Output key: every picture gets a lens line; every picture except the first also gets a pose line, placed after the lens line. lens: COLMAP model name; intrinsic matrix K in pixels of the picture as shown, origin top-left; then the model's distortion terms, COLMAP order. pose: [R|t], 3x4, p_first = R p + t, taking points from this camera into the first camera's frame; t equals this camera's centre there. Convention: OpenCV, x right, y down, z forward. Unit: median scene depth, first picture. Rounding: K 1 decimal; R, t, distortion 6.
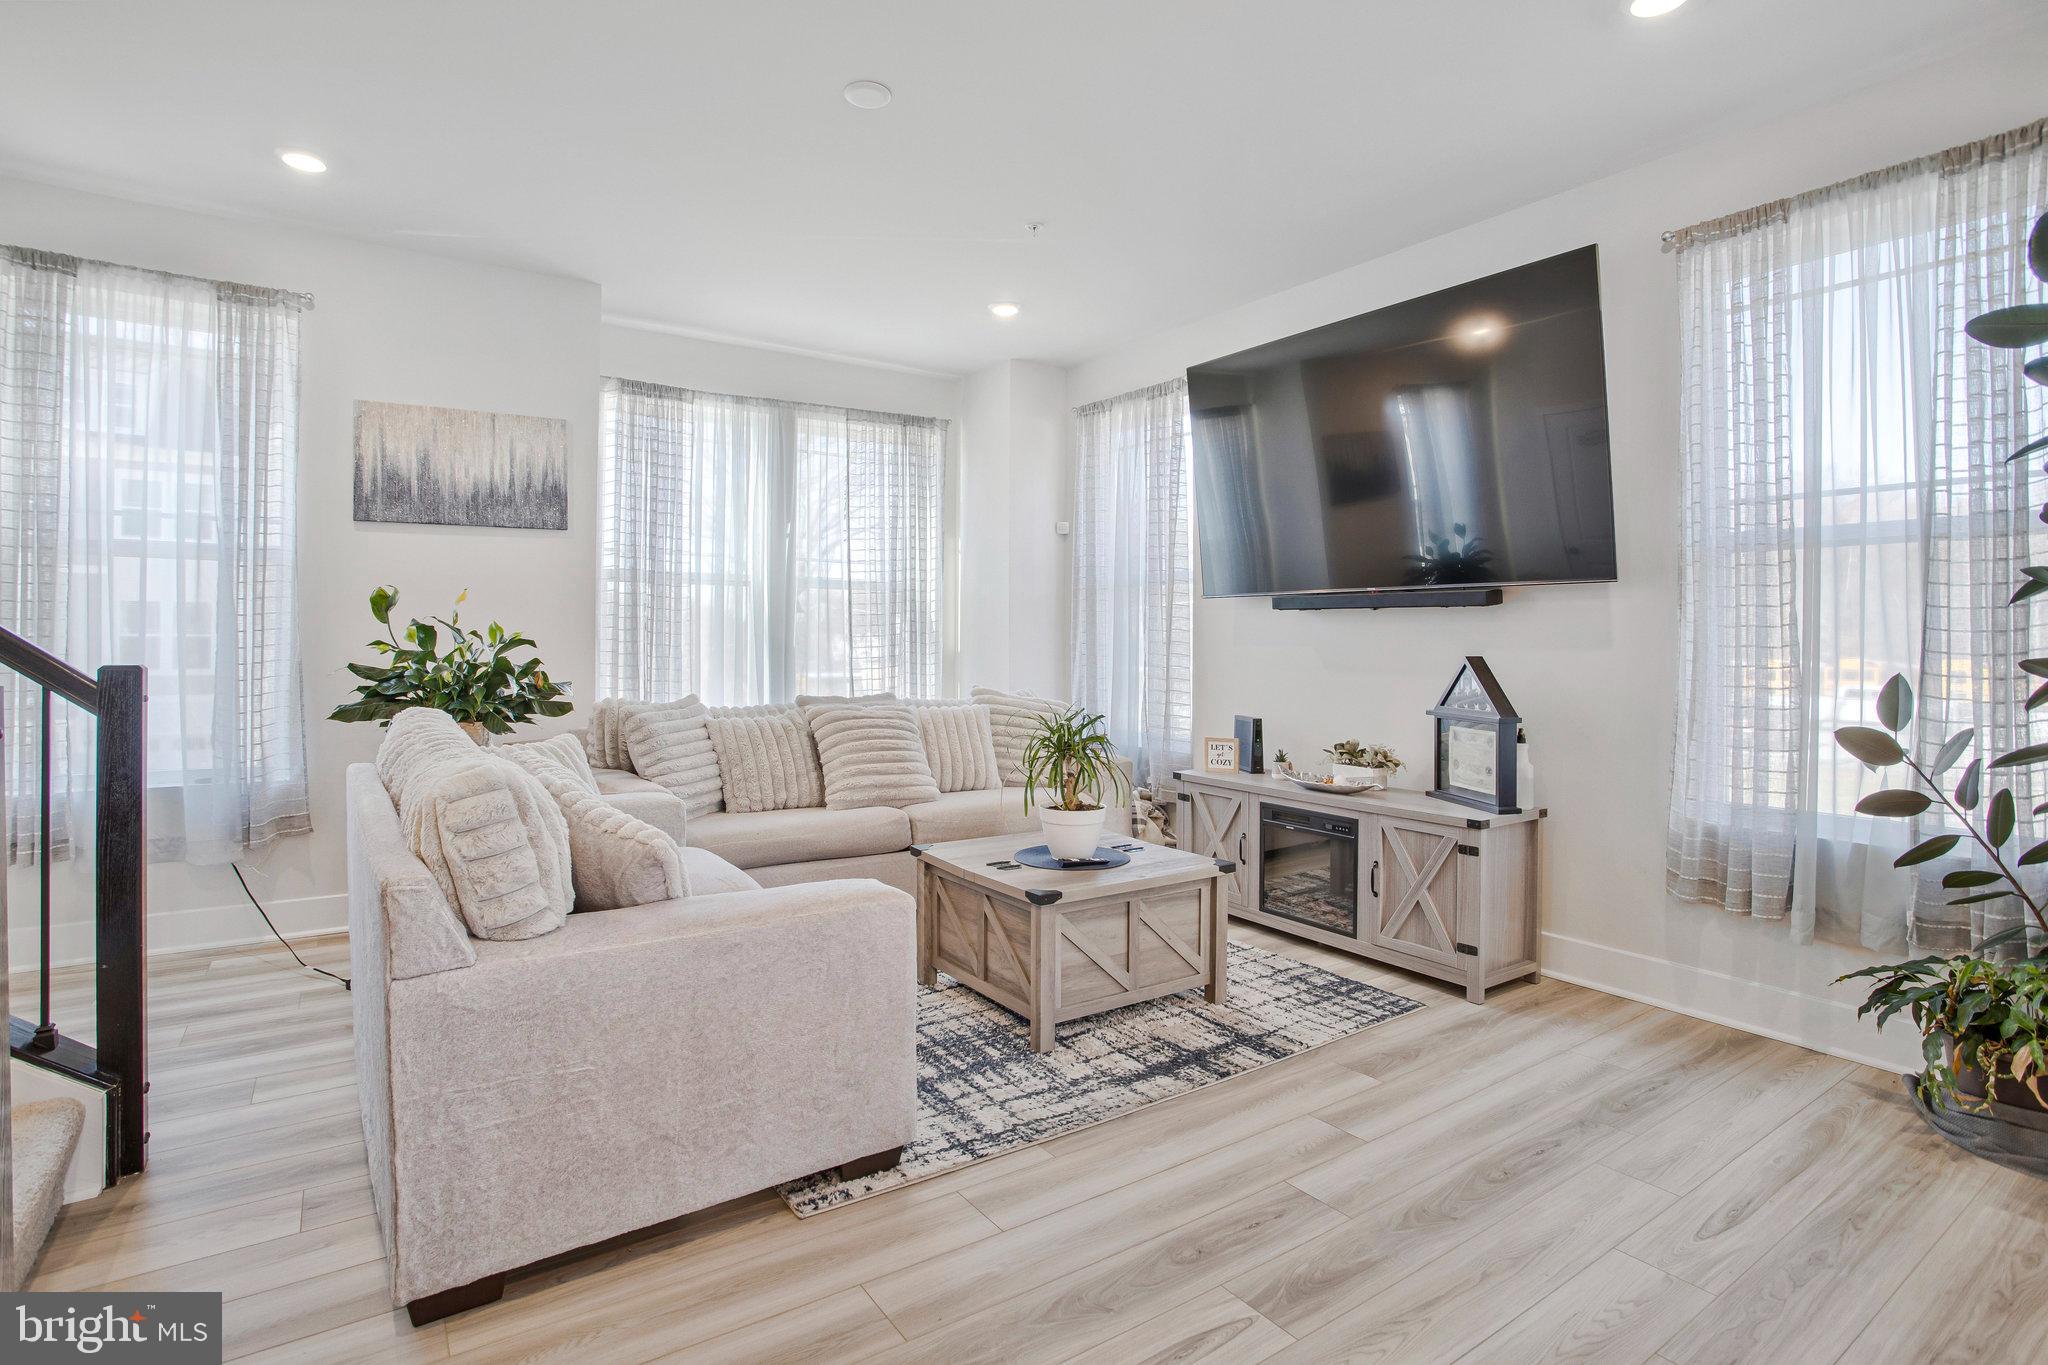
lens RADIAL K [[1019.9, 0, 1033.1], [0, 1019.9, 631.4], [0, 0, 1]] dist [-0.035297, 0.014024]
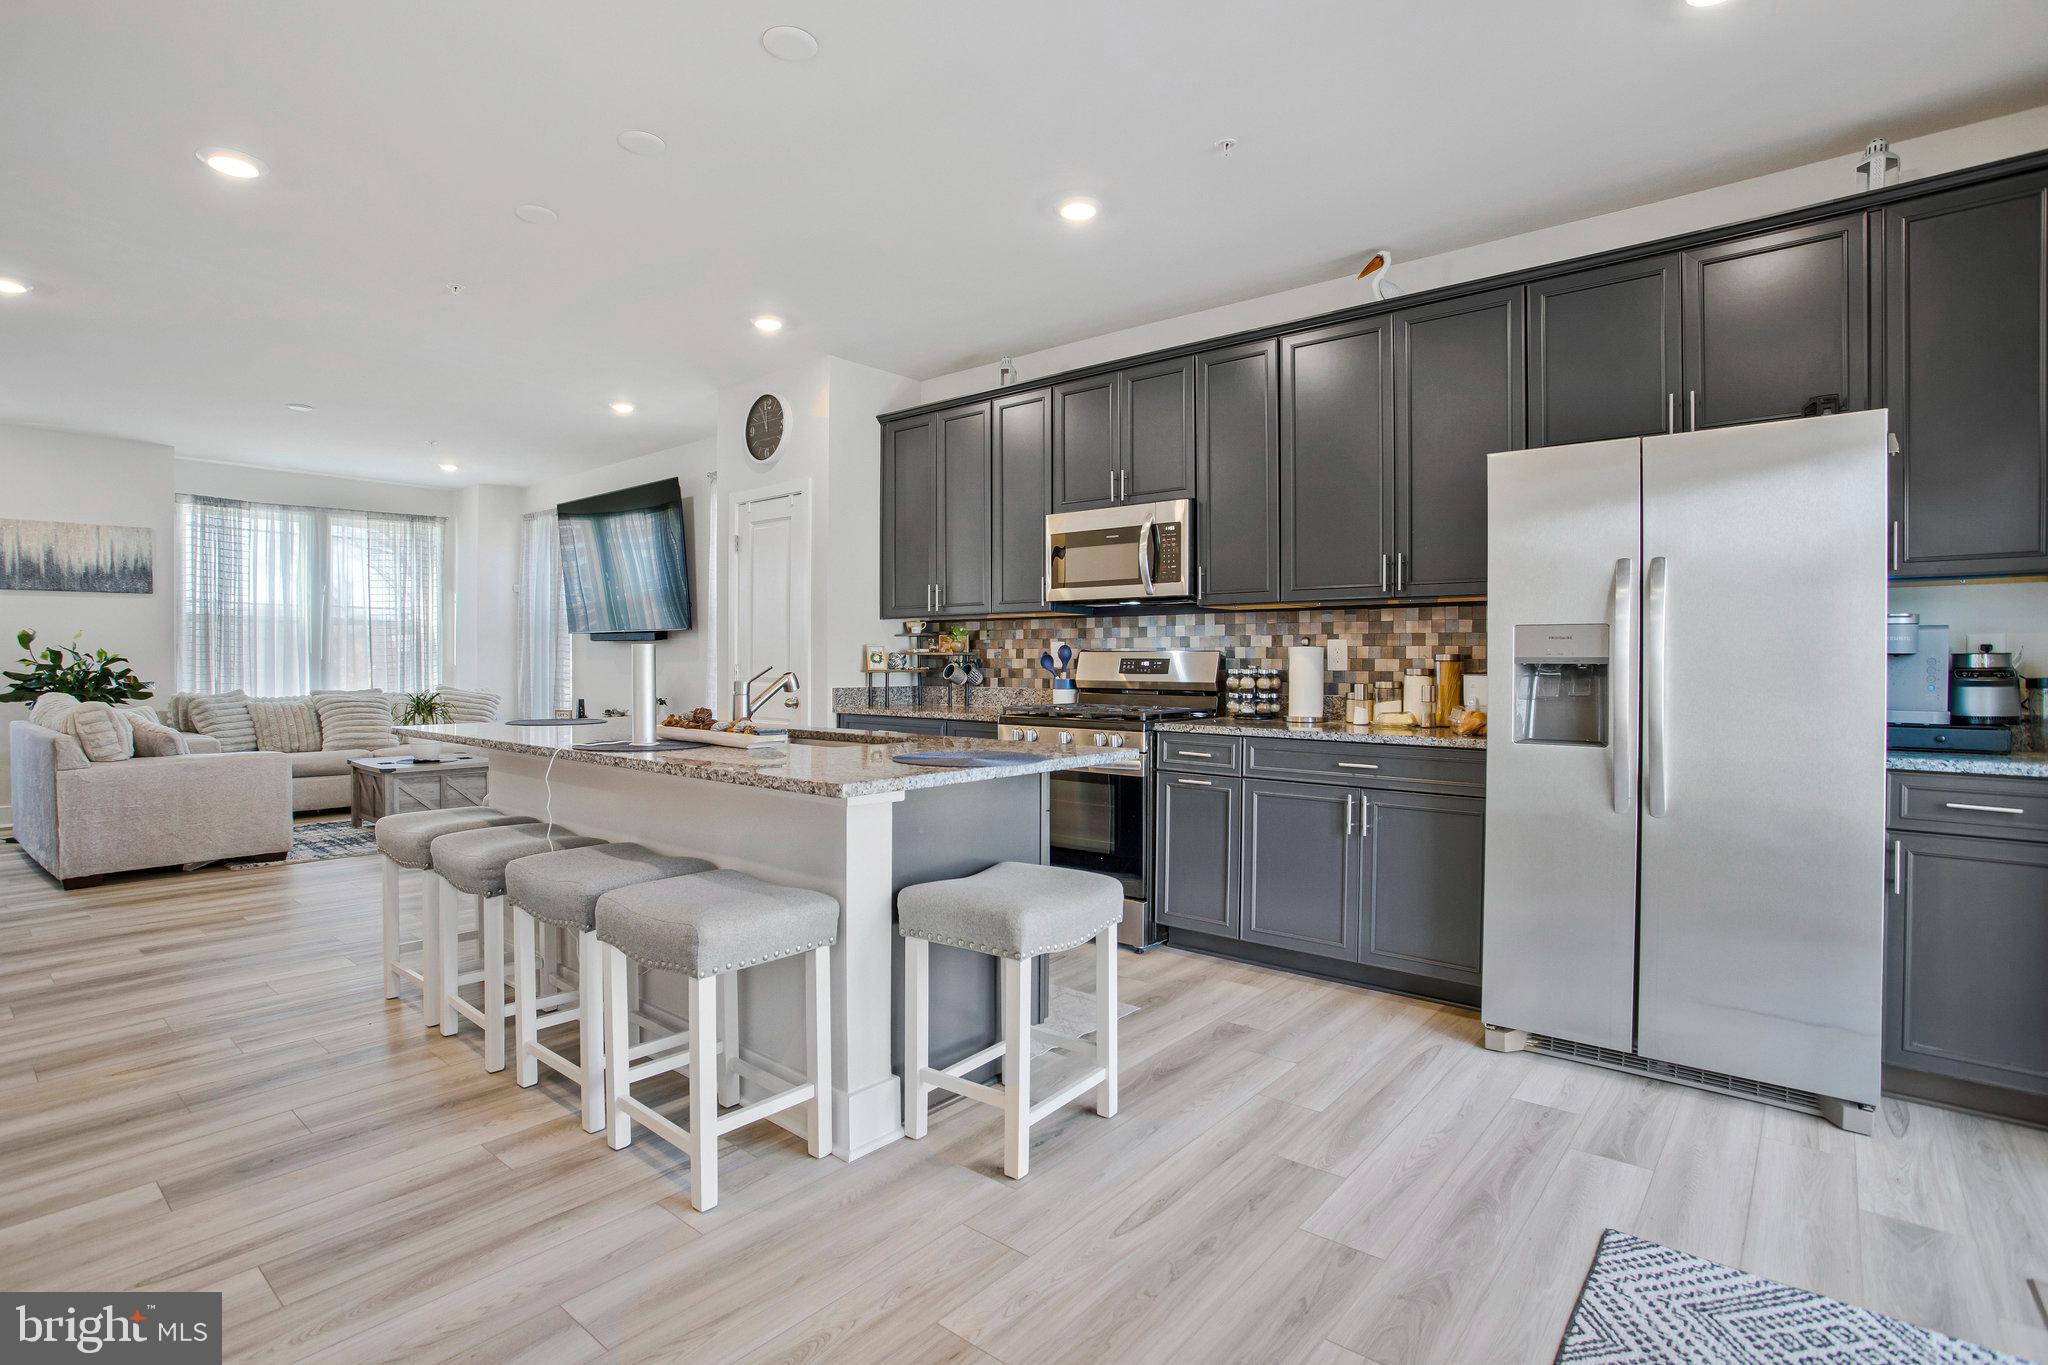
lens RADIAL K [[986.9, 0, 971.6], [0, 986.9, 662.8], [0, 0, 1]] dist [-0.021154, 0.023373]
pose [[0.973818, -0.003102, 0.227309, 0.527125], [-0.000552, 0.999872, 0.016007, -0.011600], [-0.227330, -0.015714, 0.973691, -0.966307]]
